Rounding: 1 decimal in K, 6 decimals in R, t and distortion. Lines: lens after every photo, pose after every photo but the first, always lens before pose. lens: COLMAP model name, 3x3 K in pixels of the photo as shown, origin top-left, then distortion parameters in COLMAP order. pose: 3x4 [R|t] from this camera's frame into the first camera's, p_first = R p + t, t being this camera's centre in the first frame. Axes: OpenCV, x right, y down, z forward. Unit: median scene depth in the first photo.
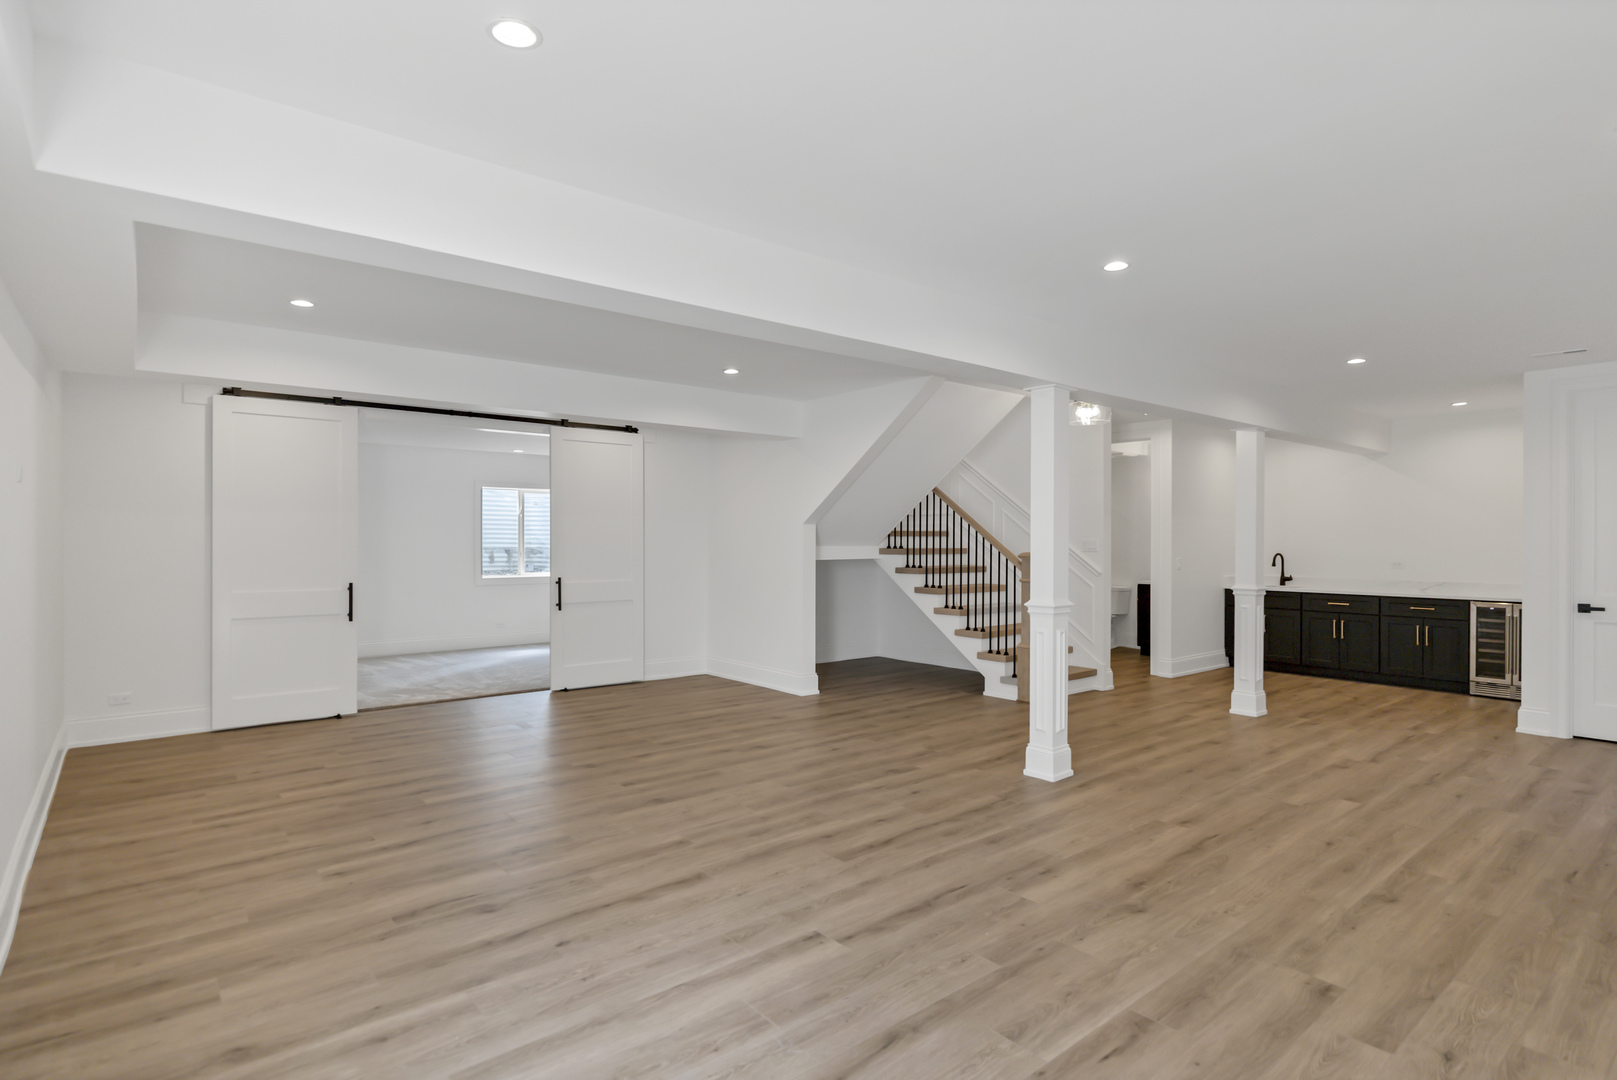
lens RADIAL K [[820.2, 0, 834.2], [0, 820.2, 542.1], [0, 0, 1]] dist [-0.002108, -0.000411]
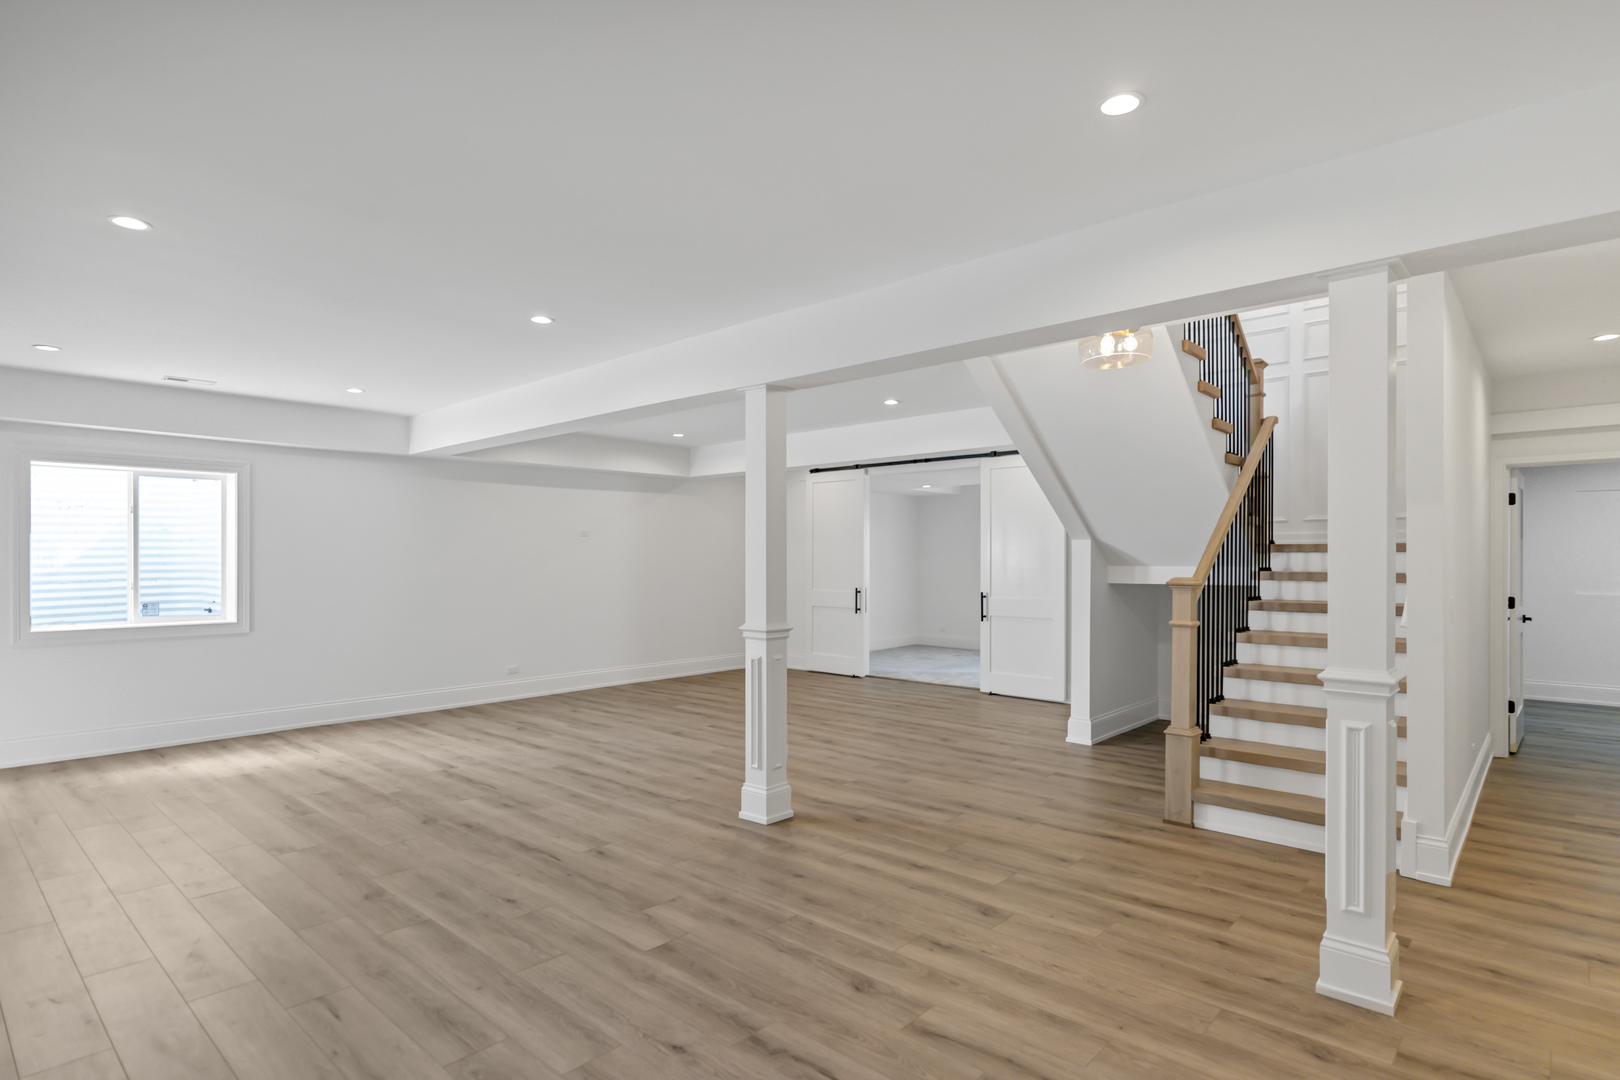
lens RADIAL K [[841.6, 0, 805.2], [0, 841.6, 555.7], [0, 0, 1]] dist [-0.011217, -0.000098]
pose [[0.131193, -0.005887, -0.991339, 1.452419], [-0.005375, 0.999963, -0.006649, 0.003141], [0.991342, 0.006201, 0.131157, 1.126390]]
